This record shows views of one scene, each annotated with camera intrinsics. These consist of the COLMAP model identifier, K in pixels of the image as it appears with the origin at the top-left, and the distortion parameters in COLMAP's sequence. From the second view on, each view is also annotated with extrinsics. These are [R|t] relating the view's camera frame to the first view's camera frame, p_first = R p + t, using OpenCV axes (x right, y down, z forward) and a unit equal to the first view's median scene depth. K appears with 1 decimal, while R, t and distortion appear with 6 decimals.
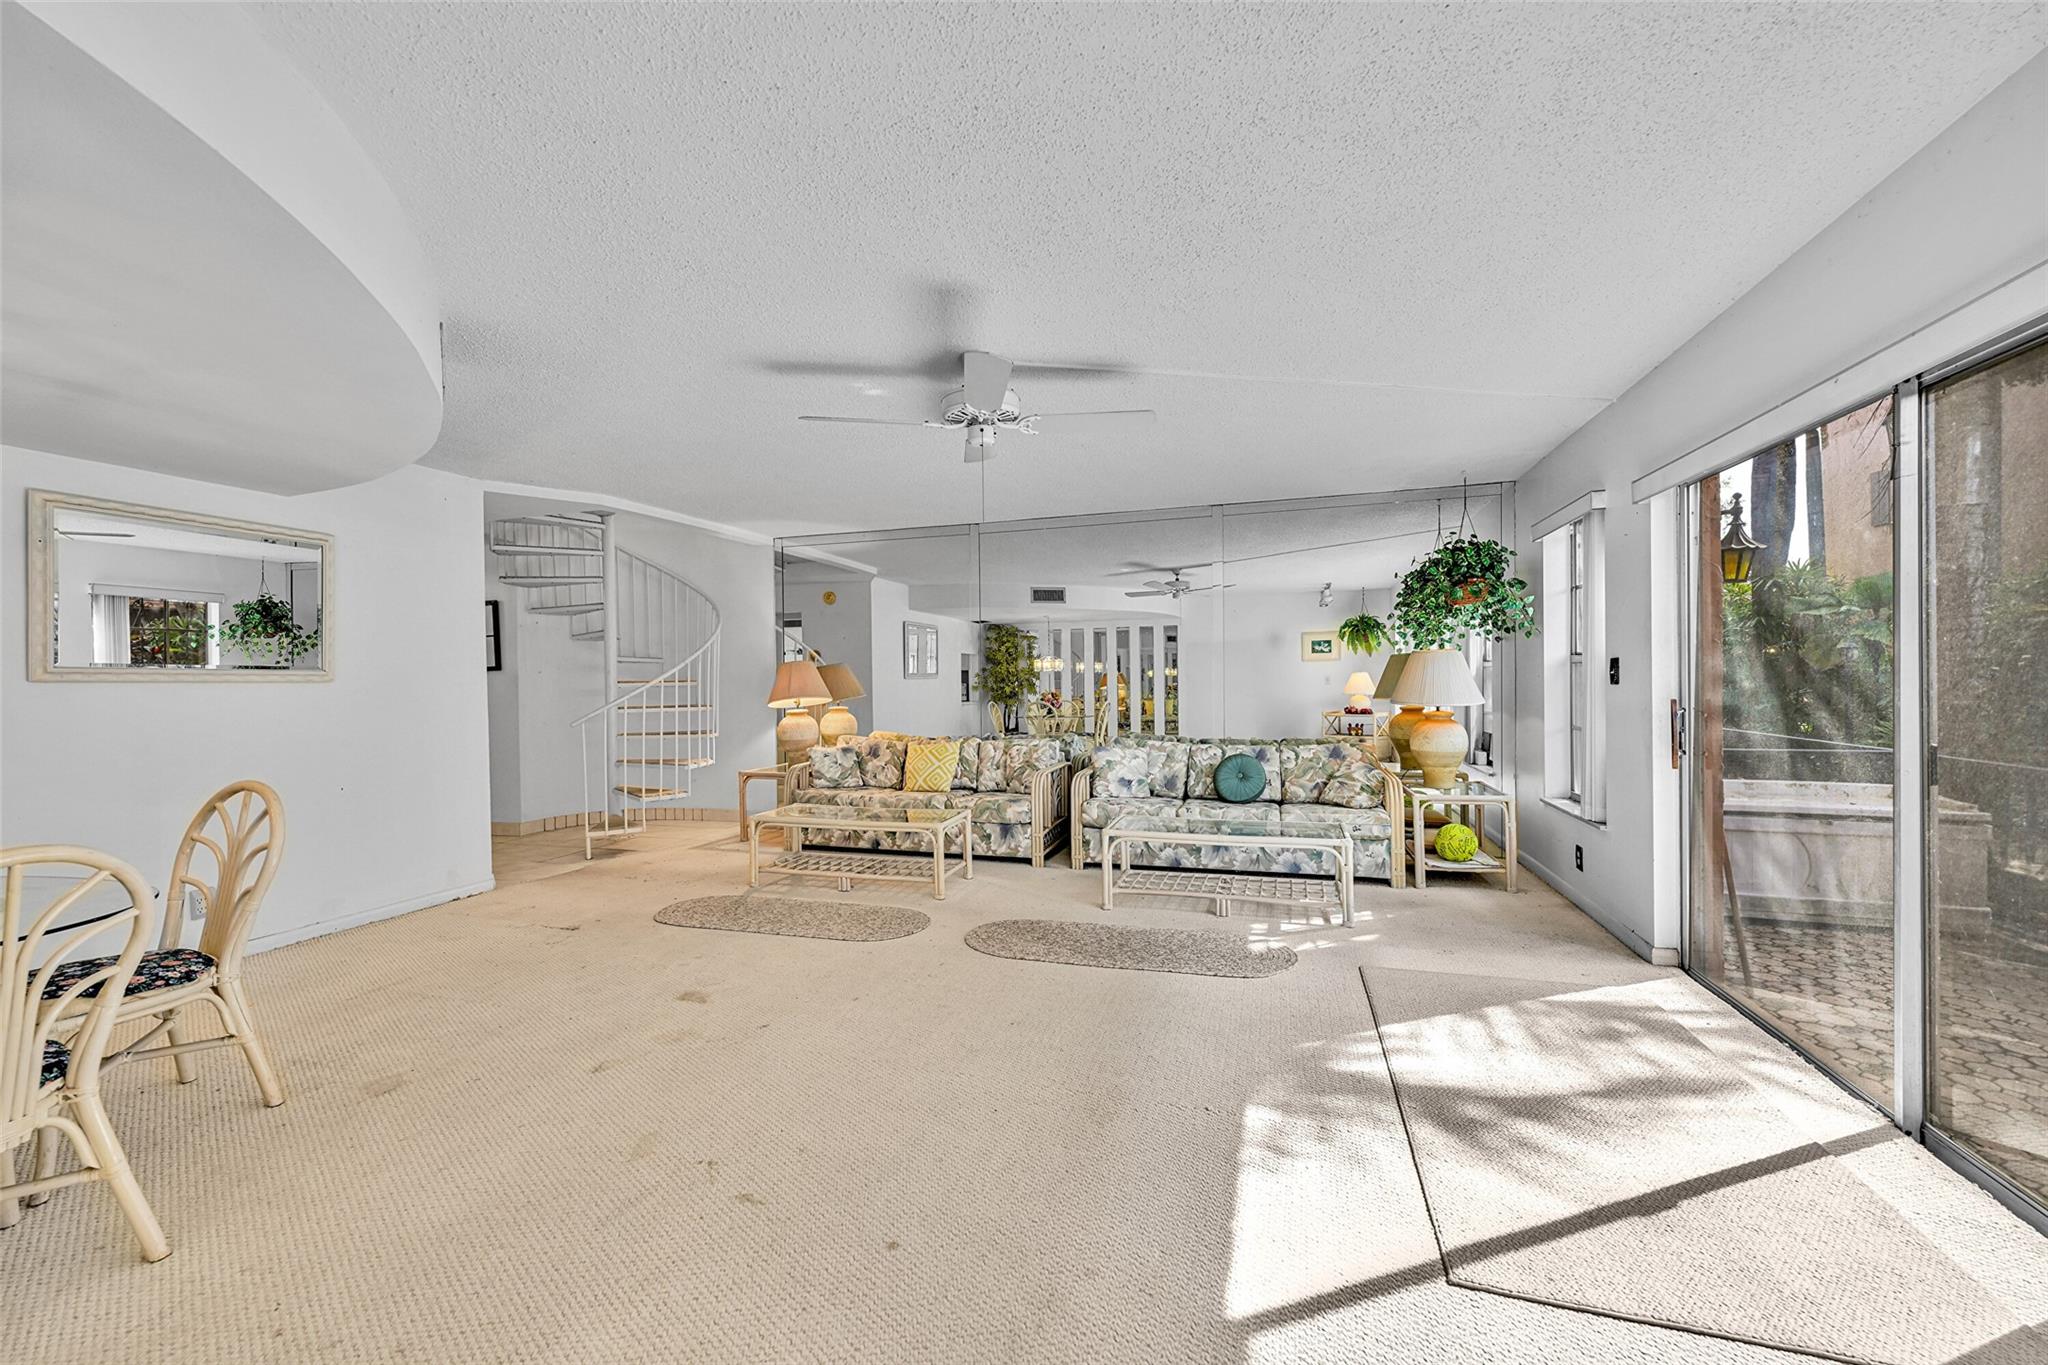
lens RADIAL K [[831.8, 0, 1007.1], [0, 831.8, 676.6], [0, 0, 1]] dist [-0.001506, 0.000006]
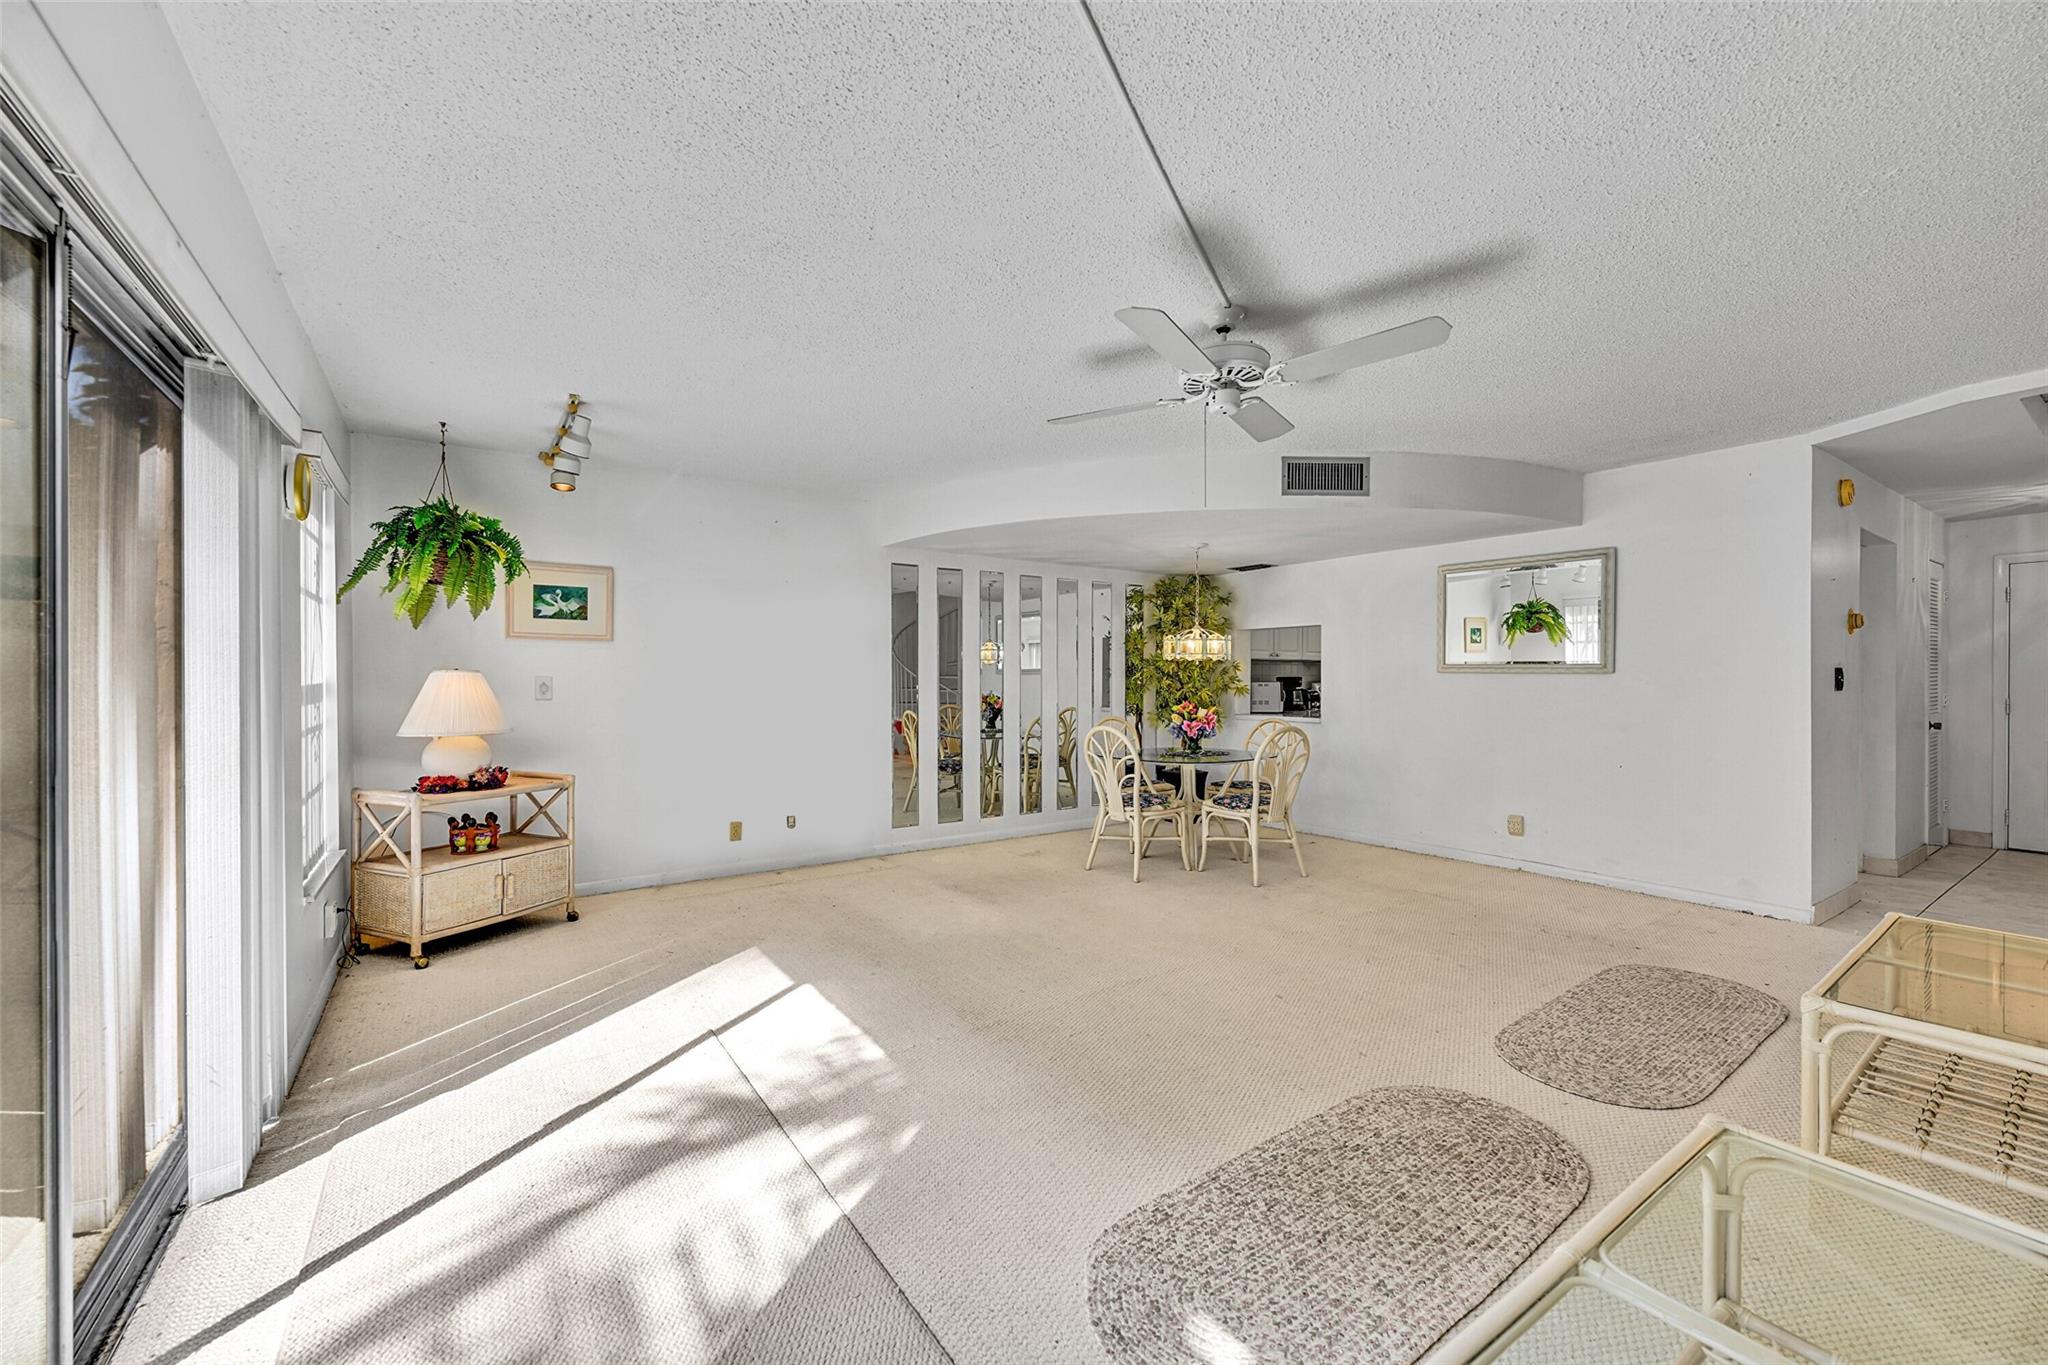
lens RADIAL K [[812.0, 0, 1019.1], [0, 812.0, 678.0], [0, 0, 1]] dist [-0.004805, 0.000894]
pose [[-0.616310, 0.014796, -0.787365, 0.388919], [0.011157, 0.999887, 0.010056, -0.005477], [0.787425, -0.002587, -0.616405, 0.677860]]
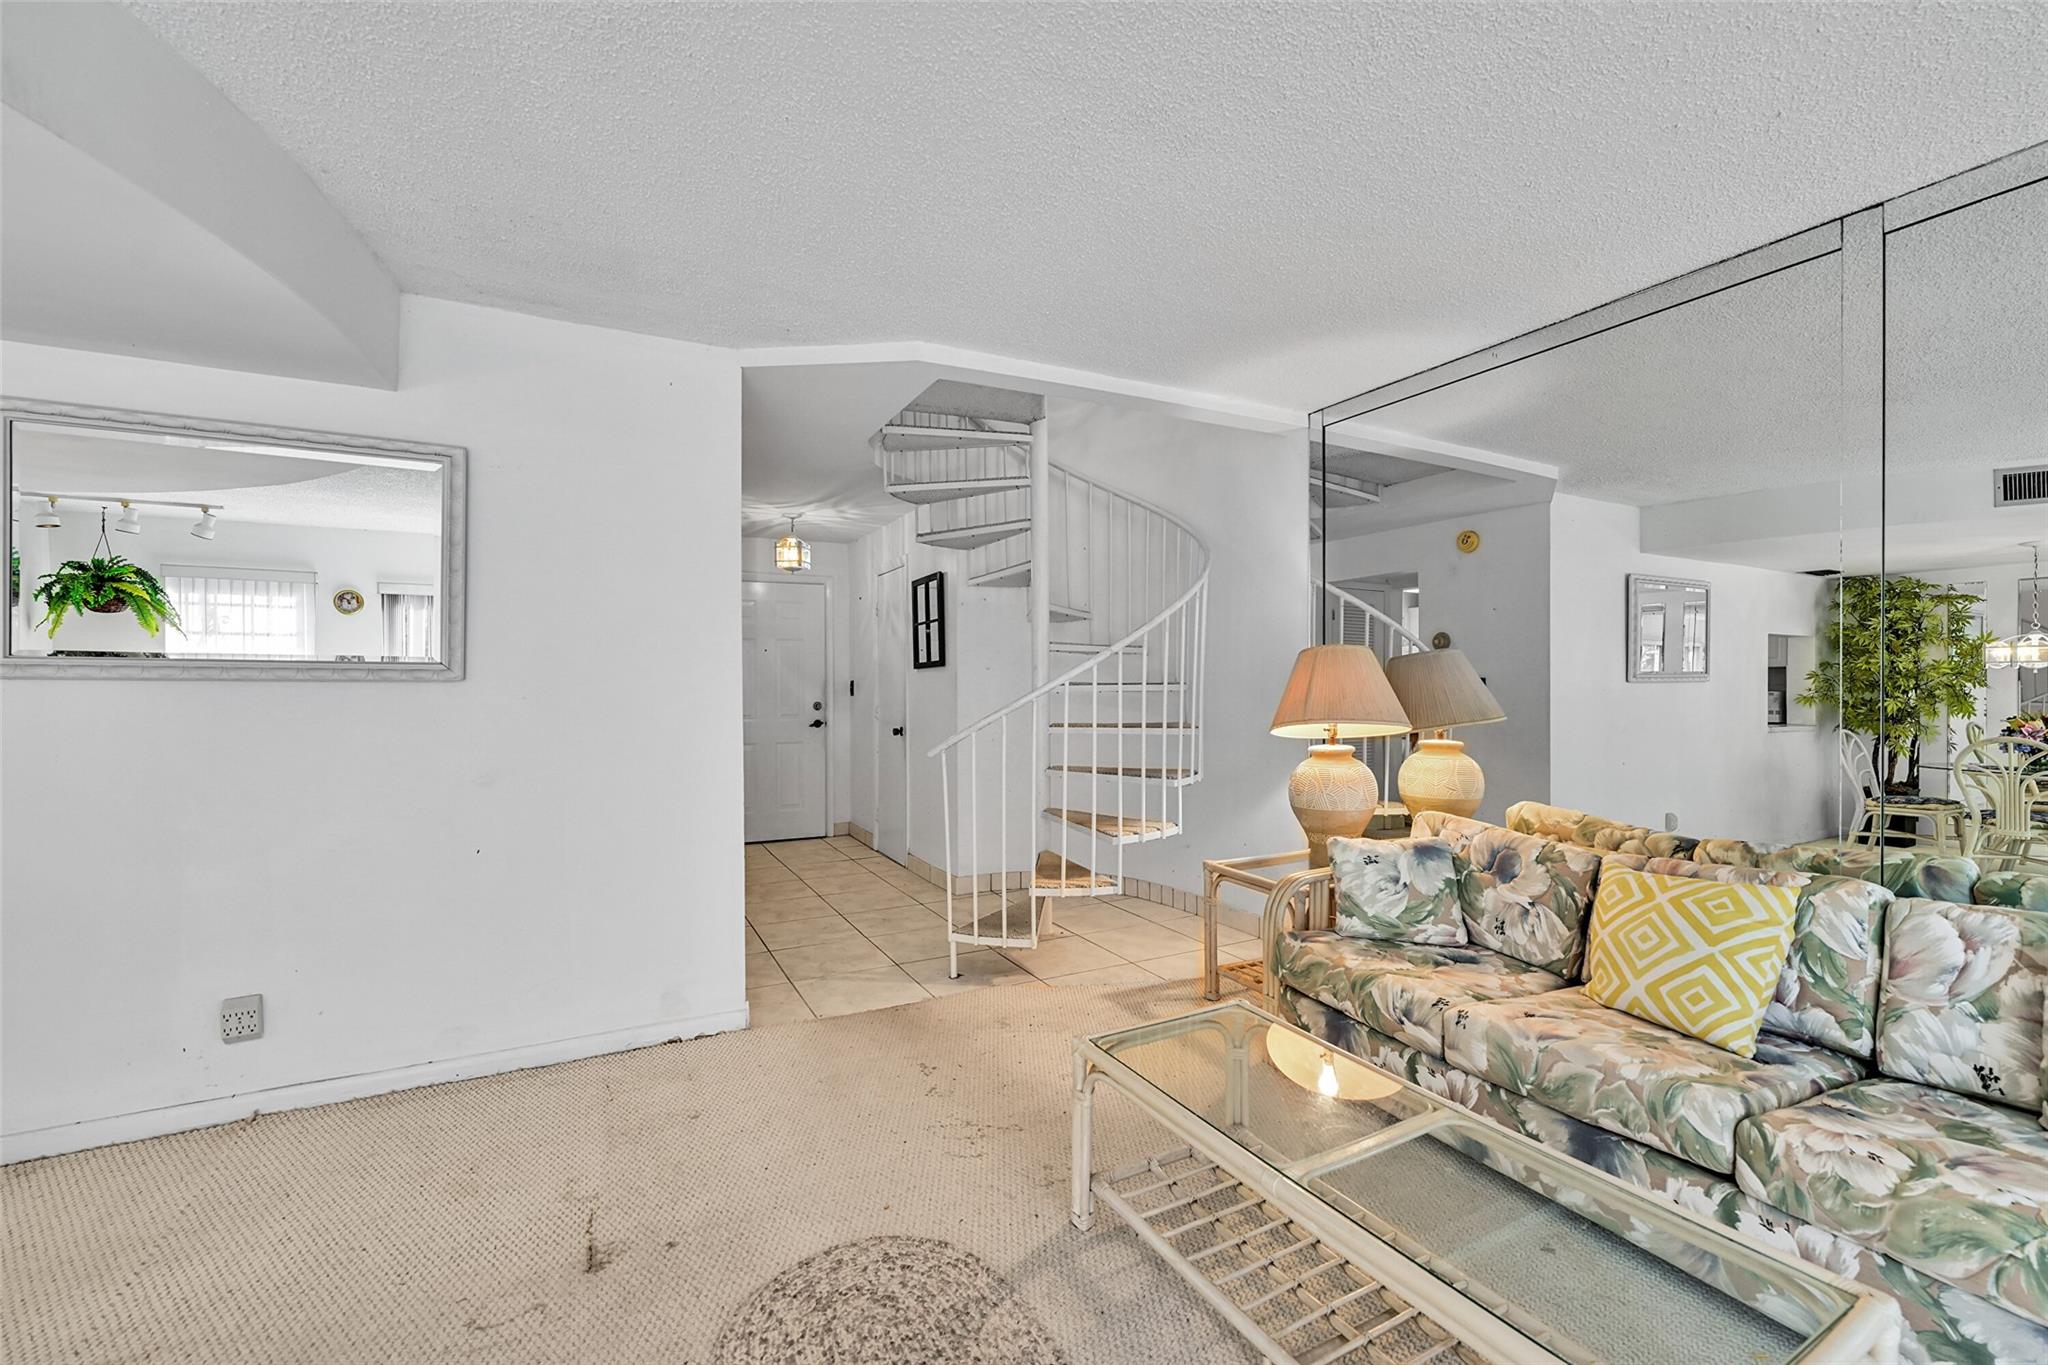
lens RADIAL K [[831.8, 0, 1010.5], [0, 831.8, 681.5], [0, 0, 1]] dist [-0.001506, 0.000006]
pose [[0.709550, 0.010679, -0.704574, -0.045924], [-0.005200, 0.999937, 0.009919, -0.001308], [0.704636, -0.003374, 0.709561, 0.548980]]
